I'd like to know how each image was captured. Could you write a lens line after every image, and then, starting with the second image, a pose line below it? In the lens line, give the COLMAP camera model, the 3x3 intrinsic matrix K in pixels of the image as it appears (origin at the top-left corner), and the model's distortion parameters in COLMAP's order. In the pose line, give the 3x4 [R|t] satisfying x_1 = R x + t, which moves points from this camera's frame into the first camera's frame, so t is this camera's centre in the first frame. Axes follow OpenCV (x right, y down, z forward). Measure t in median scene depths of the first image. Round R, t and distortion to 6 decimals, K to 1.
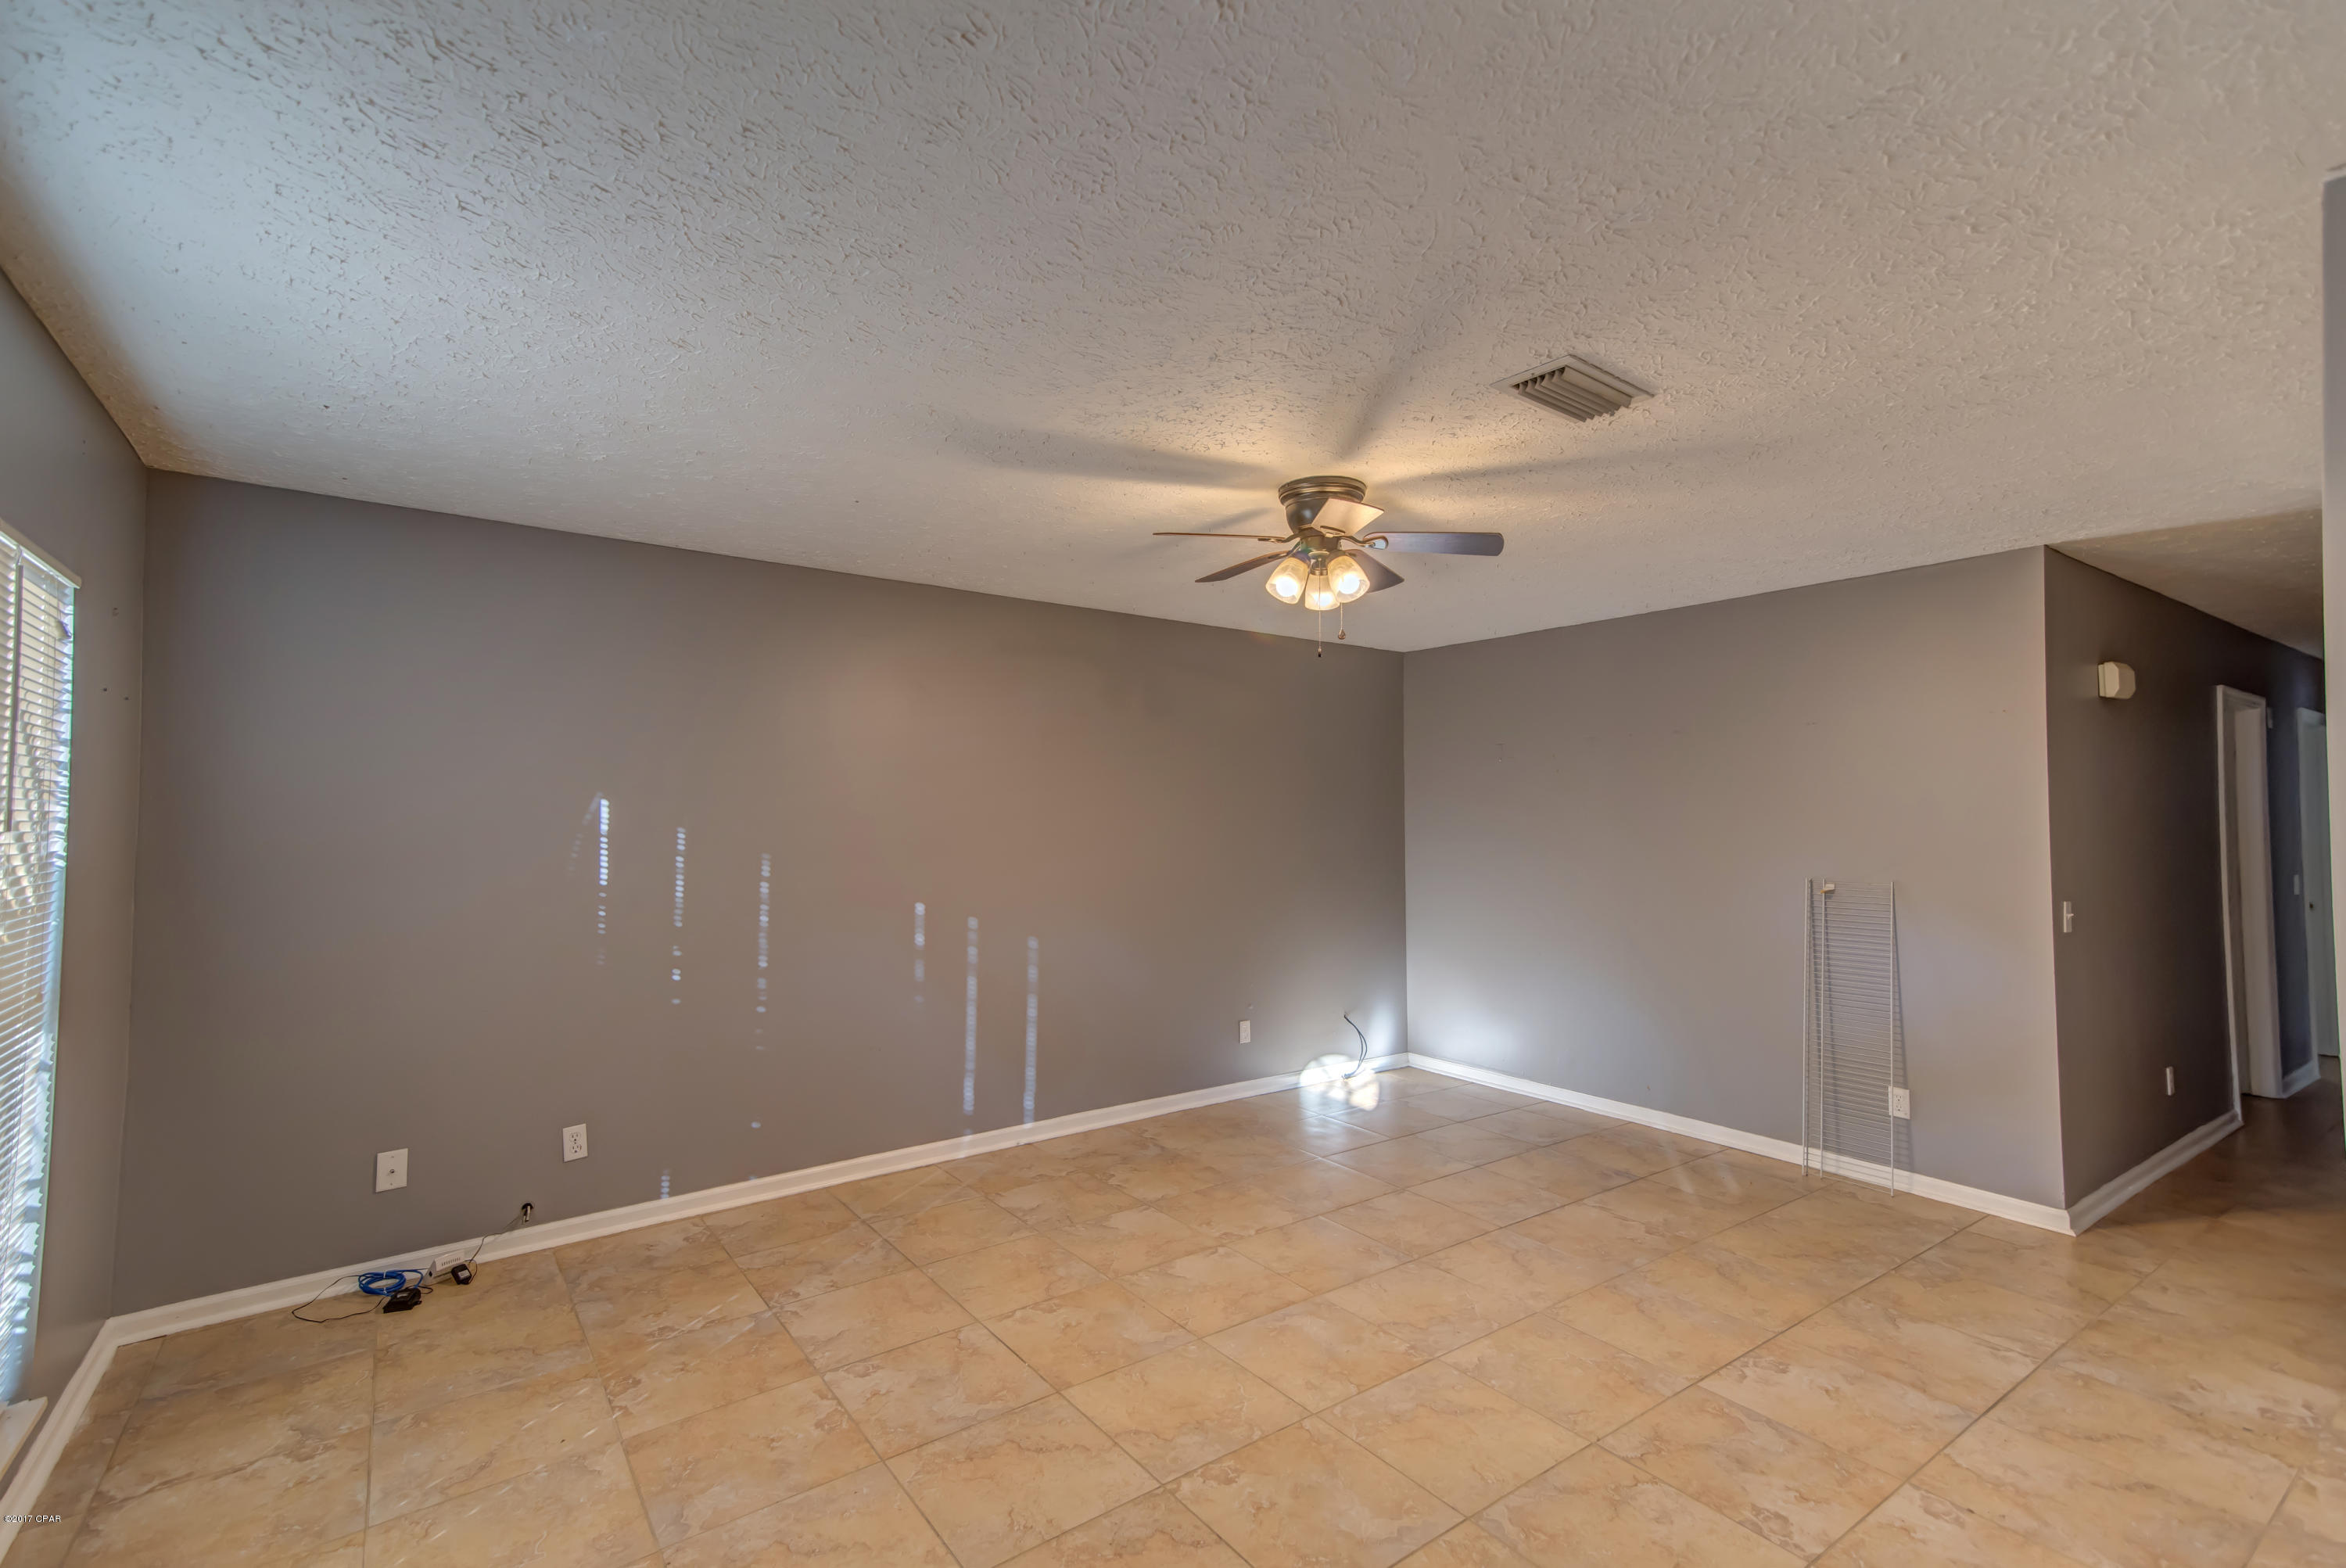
lens RADIAL K [[1027.7, 0, 1163.0], [0, 1027.7, 806.9], [0, 0, 1]] dist [0.051999, 0.000404]
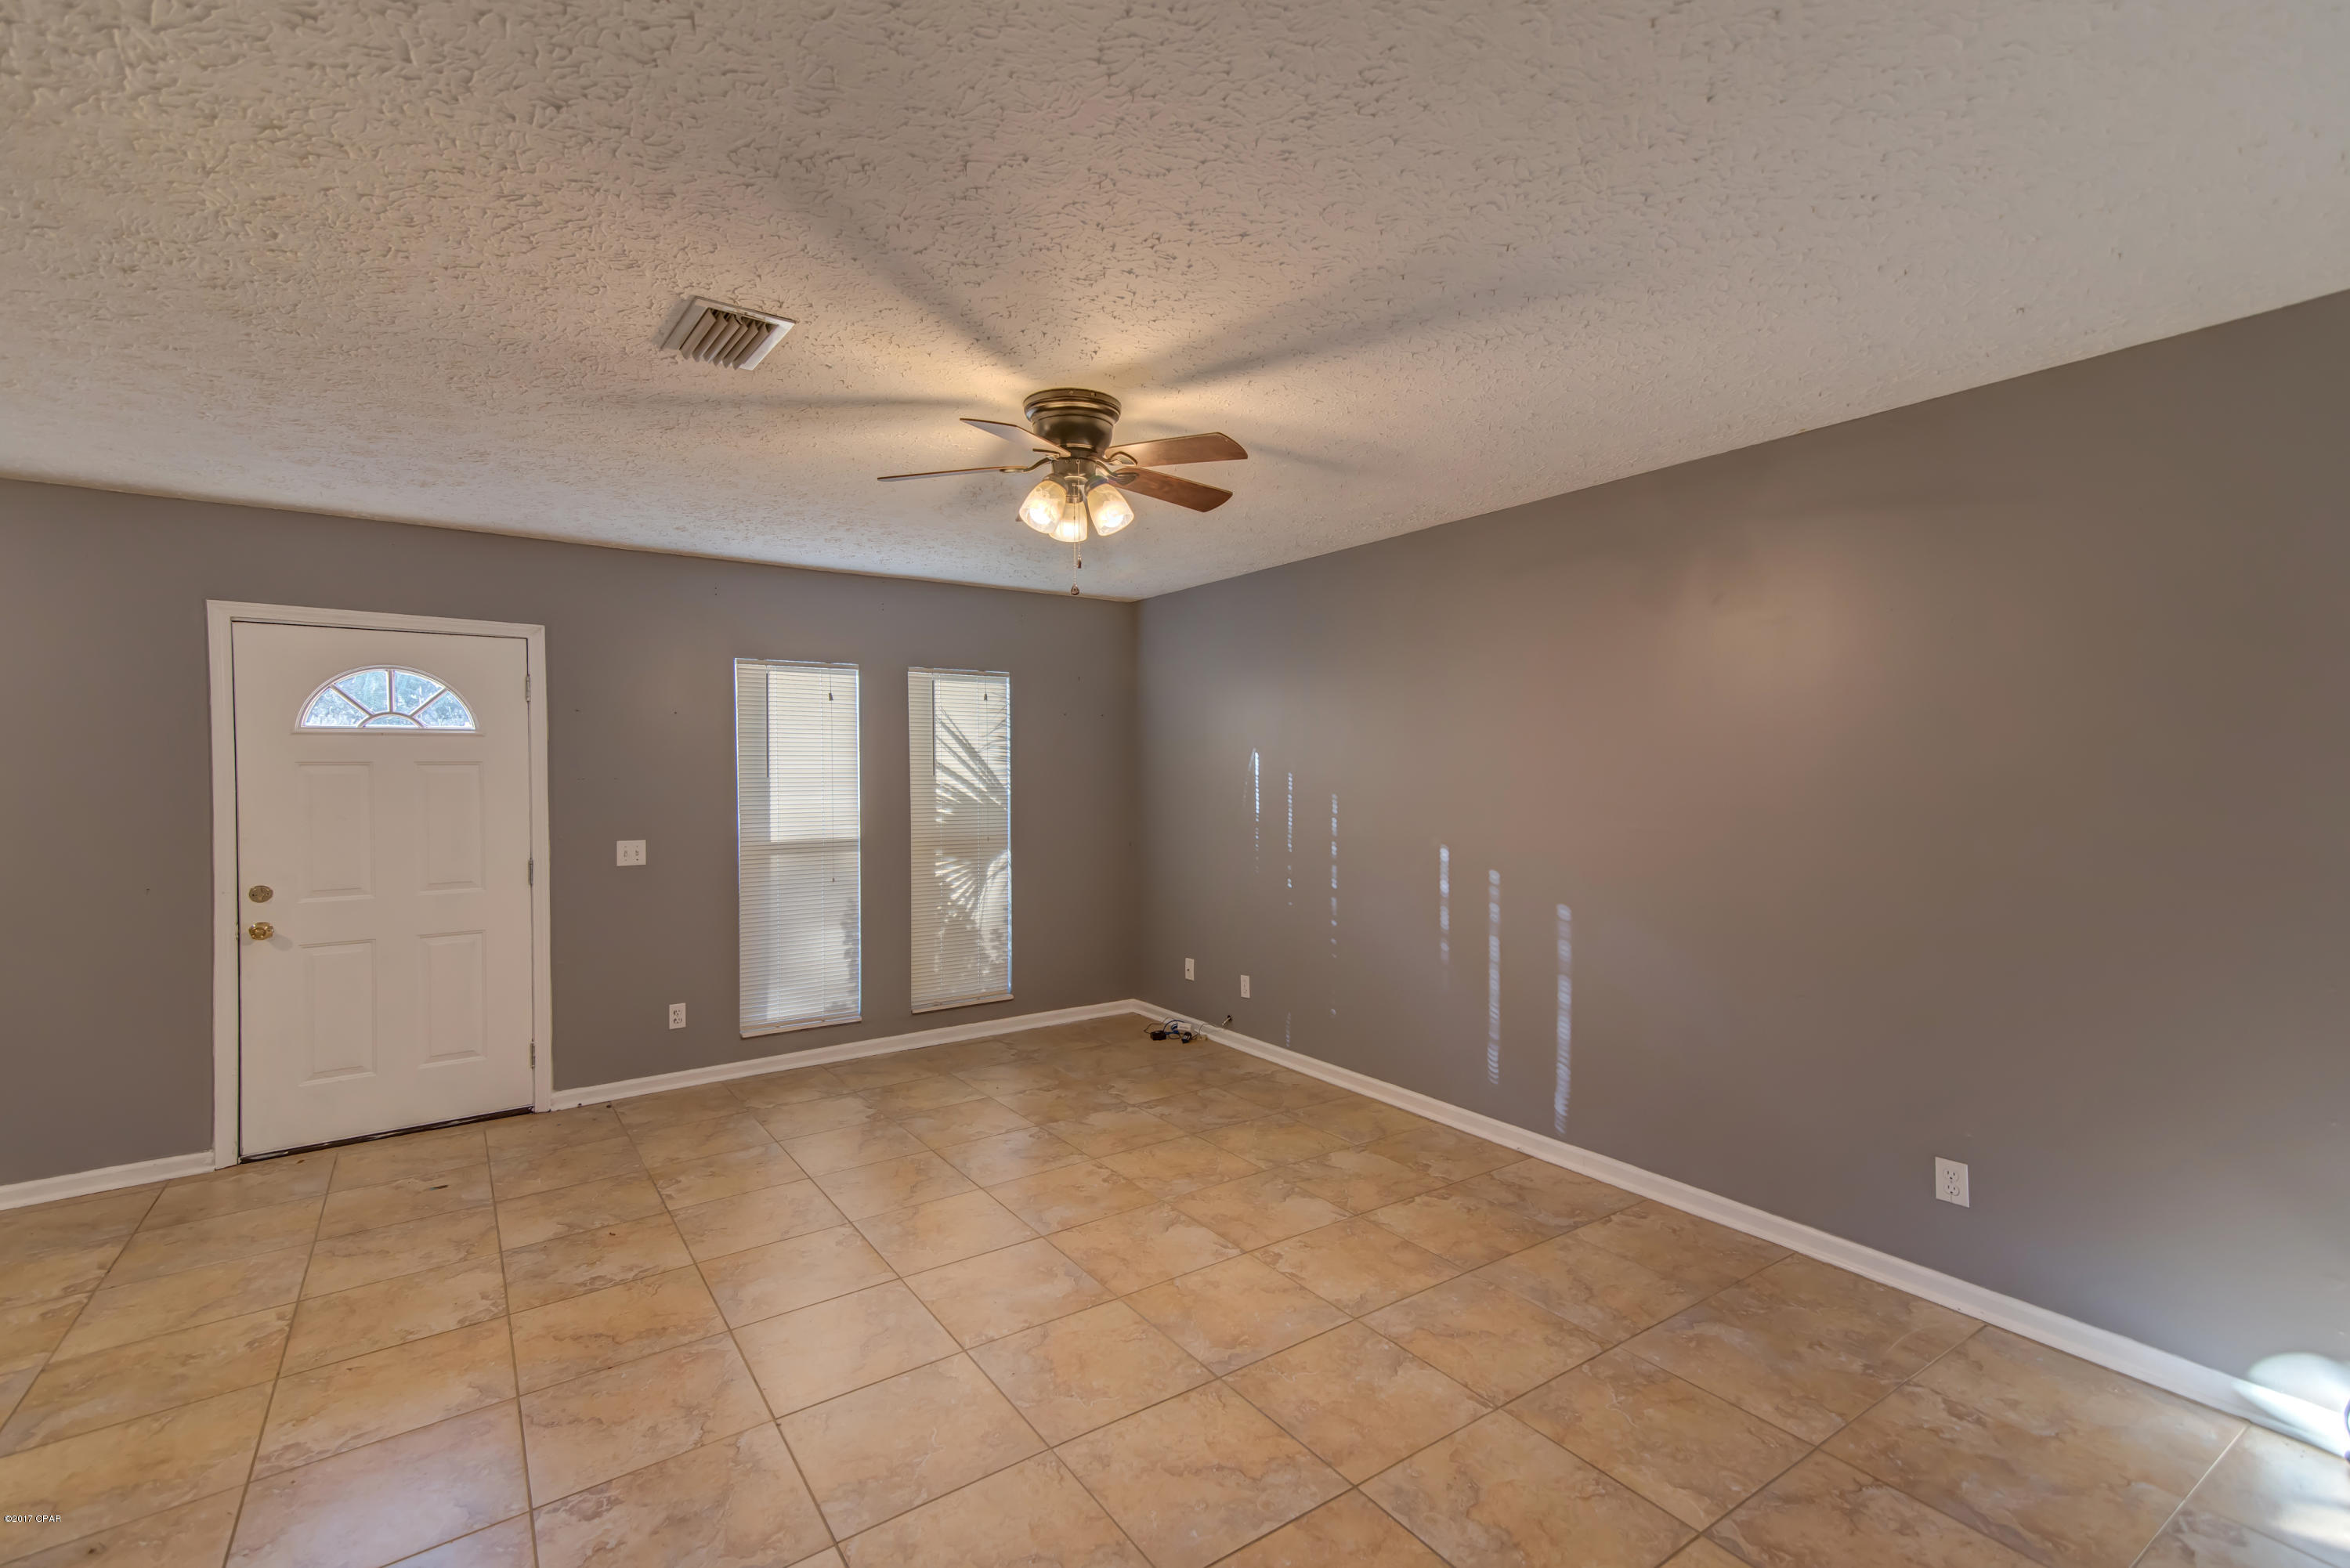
lens RADIAL K [[1065.1, 0, 1153.3], [0, 1065.1, 784.6], [0, 0, 1]] dist [0.071746, -0.000565]
pose [[-0.051033, 0.011506, -0.998631, 0.931566], [0.026082, 0.999608, 0.010184, 0.021910], [0.998356, -0.025527, -0.051313, 0.956172]]
